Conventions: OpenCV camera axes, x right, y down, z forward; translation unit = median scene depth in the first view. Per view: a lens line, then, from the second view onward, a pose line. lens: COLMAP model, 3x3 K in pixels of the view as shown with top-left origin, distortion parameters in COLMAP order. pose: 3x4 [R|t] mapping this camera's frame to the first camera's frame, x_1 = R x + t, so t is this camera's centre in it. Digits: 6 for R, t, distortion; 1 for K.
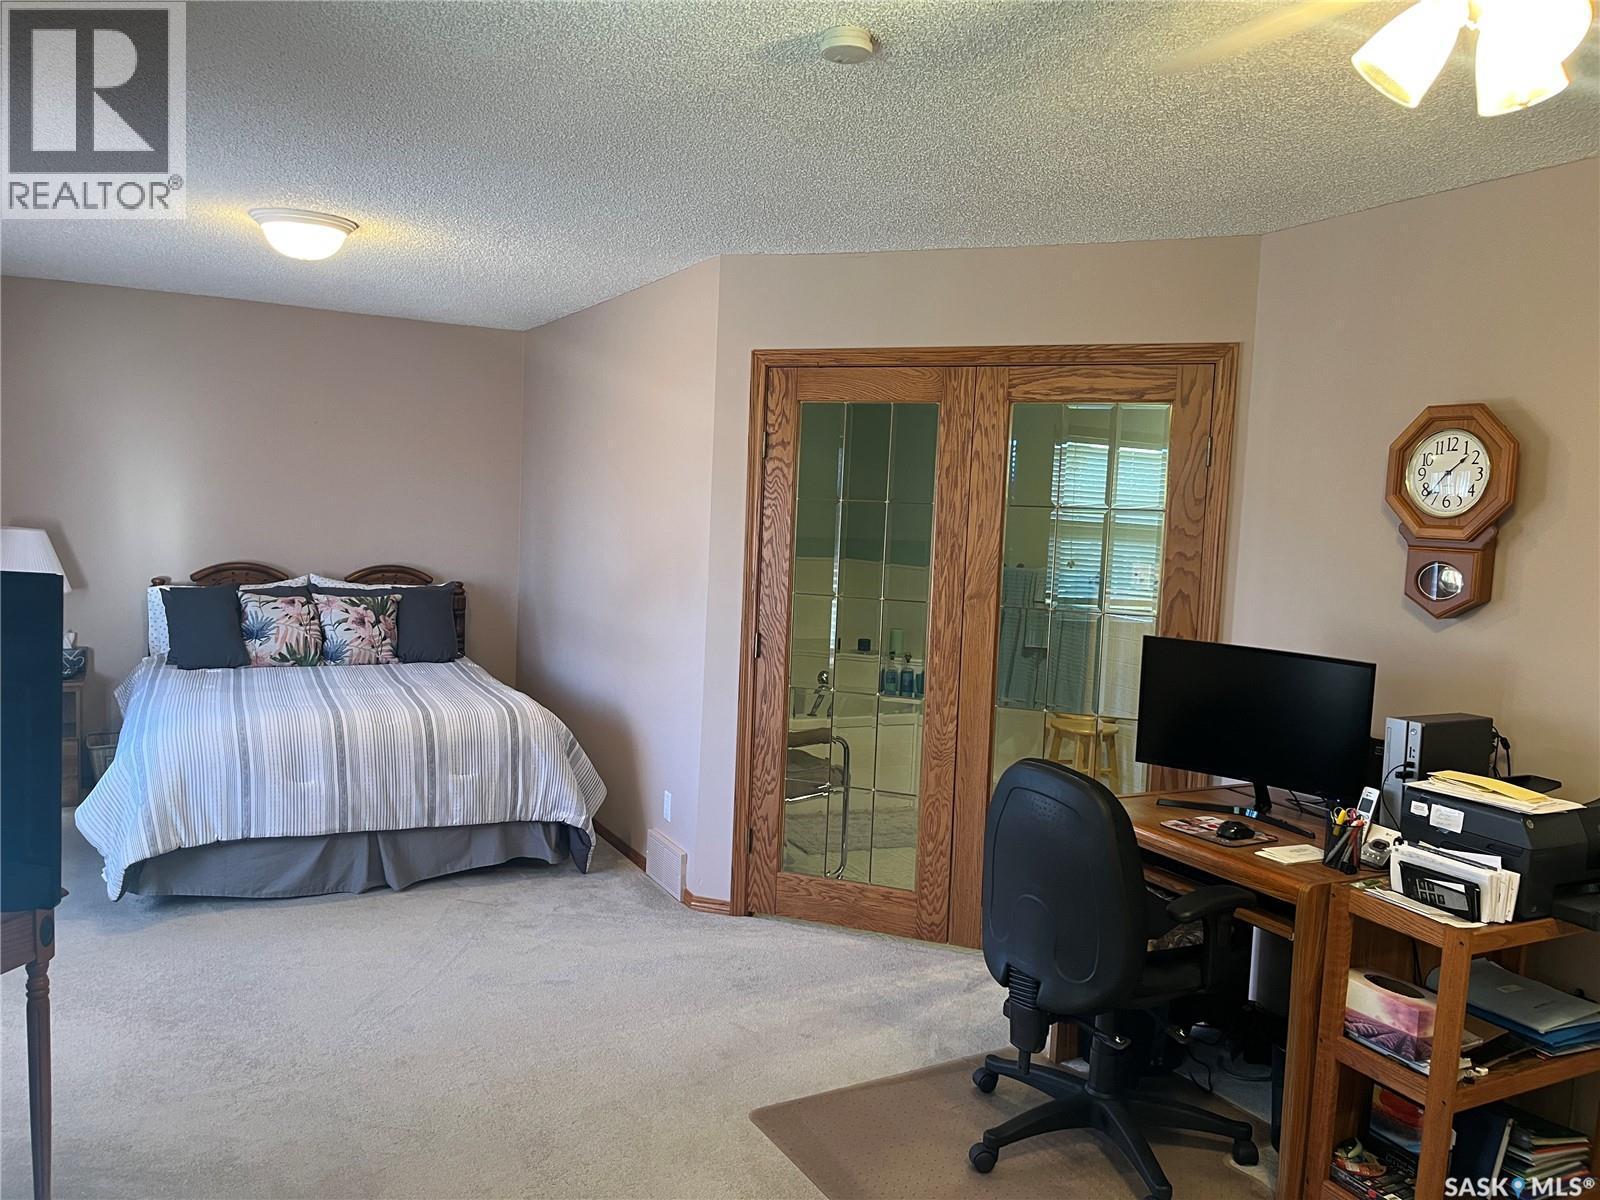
lens RADIAL K [[1201.4, 0, 805.3], [0, 1201.4, 618.6], [0, 0, 1]] dist [0.064657, -0.084990]
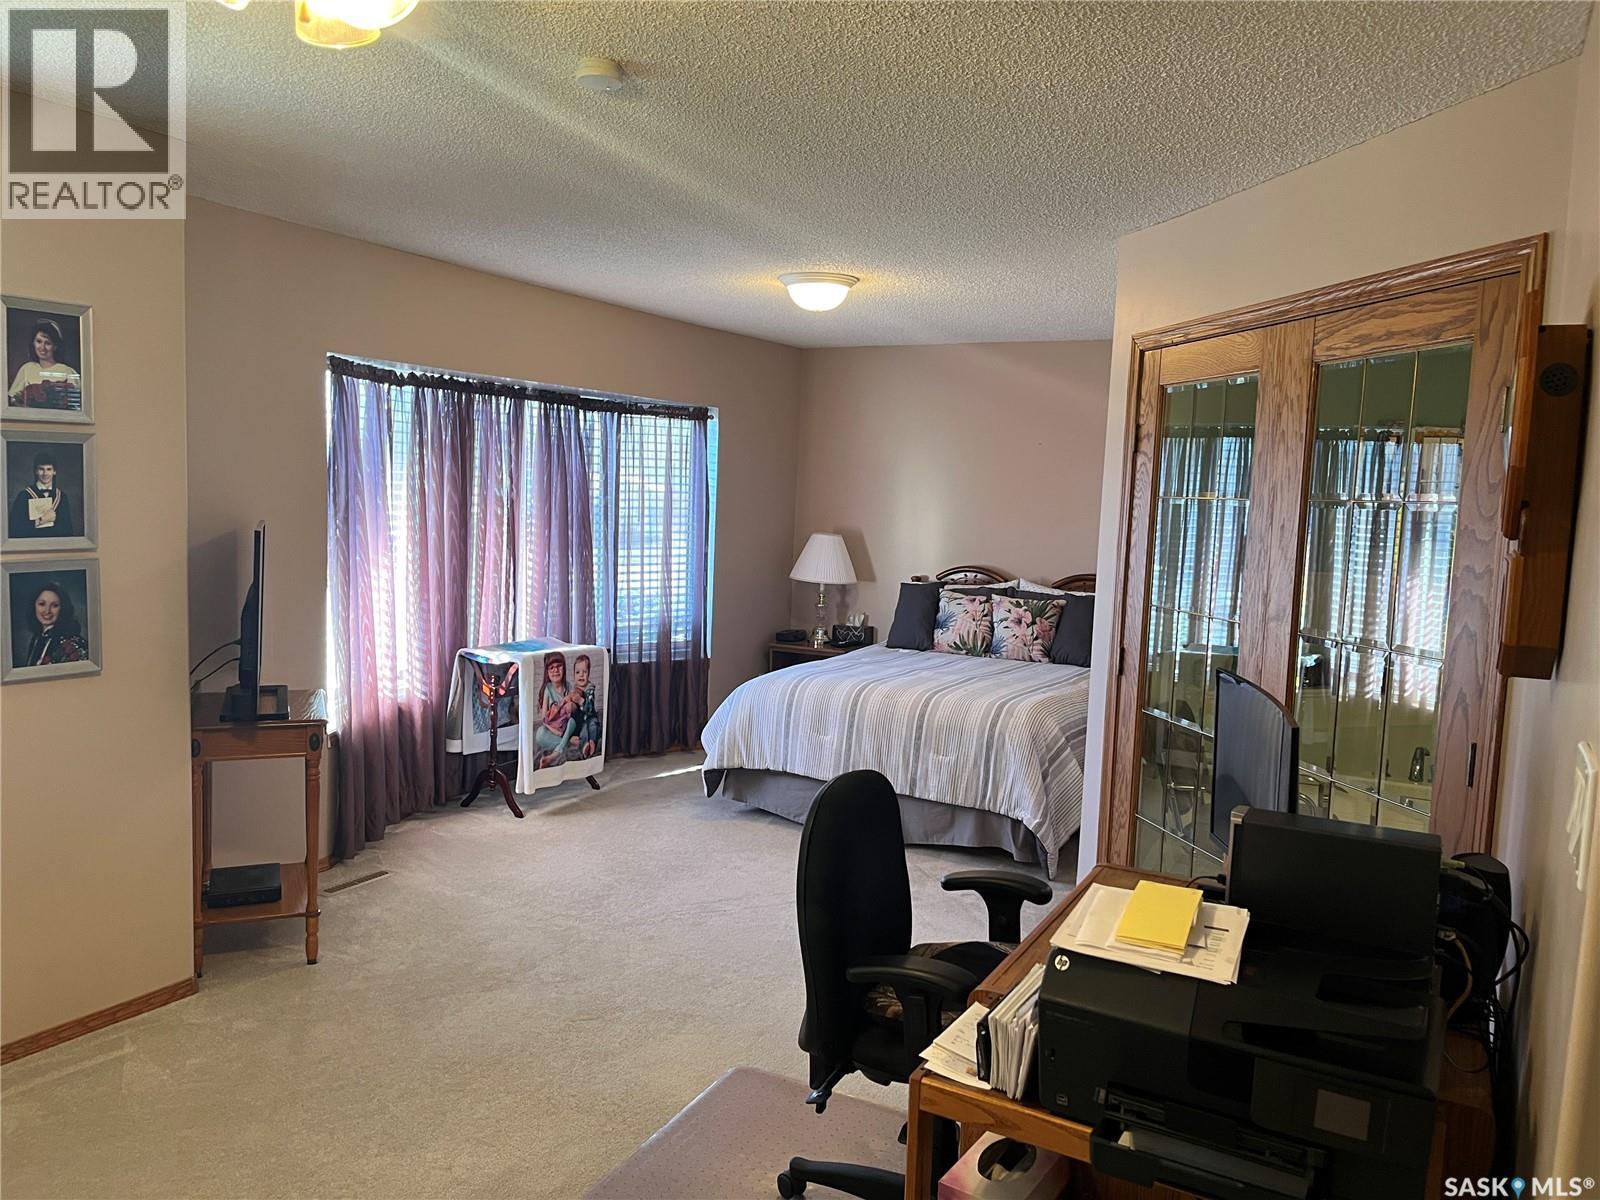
lens RADIAL K [[1201.4, 0, 805.3], [0, 1201.4, 618.6], [0, 0, 1]] dist [0.064657, -0.084990]
pose [[0.567317, 0.068358, -0.820657, 0.519148], [-0.091823, 0.995585, 0.019452, -0.004373], [0.818364, 0.064320, 0.571090, 0.260195]]
